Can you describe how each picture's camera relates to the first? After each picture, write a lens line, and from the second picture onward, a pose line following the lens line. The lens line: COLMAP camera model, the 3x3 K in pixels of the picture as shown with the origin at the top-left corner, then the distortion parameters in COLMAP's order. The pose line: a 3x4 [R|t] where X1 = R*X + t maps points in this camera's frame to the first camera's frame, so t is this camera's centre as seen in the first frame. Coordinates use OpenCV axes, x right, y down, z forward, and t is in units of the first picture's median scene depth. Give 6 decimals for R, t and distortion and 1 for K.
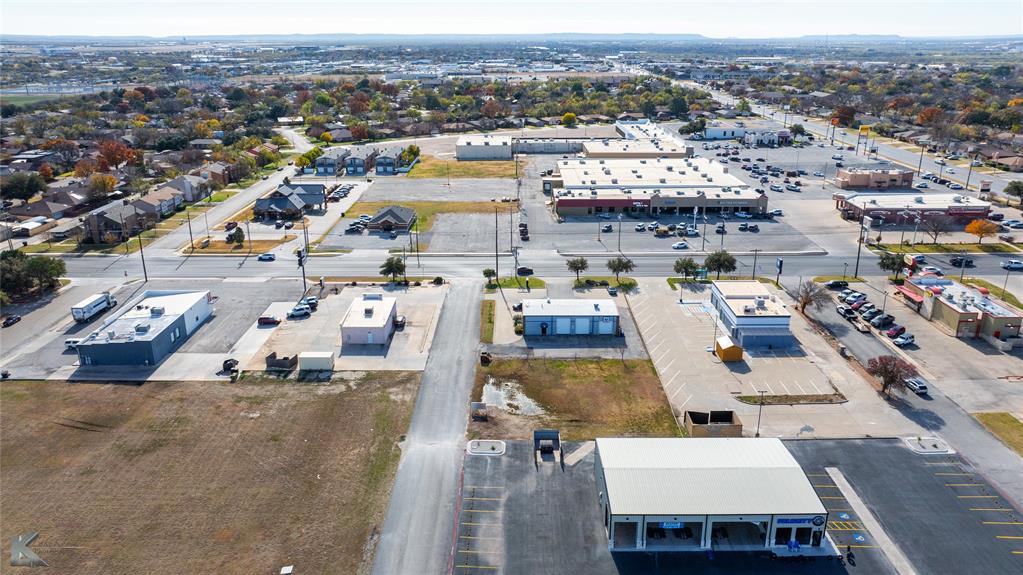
lens RADIAL K [[722.6, 0, 511.5], [0, 722.6, 287.5], [0, 0, 1]] dist [-0.014600, 0.001426]
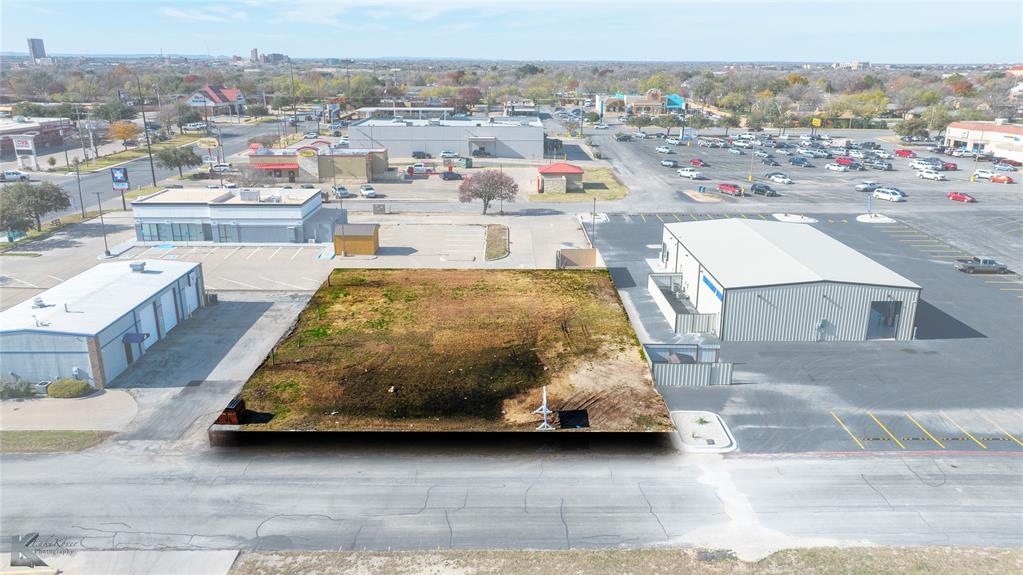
lens RADIAL K [[722.6, 0, 511.5], [0, 722.6, 287.5], [0, 0, 1]] dist [-0.014600, 0.001426]
pose [[-0.013194, -0.300475, 0.953698, -0.319434], [0.319023, 0.902669, 0.288811, -0.019512], [-0.947655, 0.308063, 0.083949, 0.766282]]
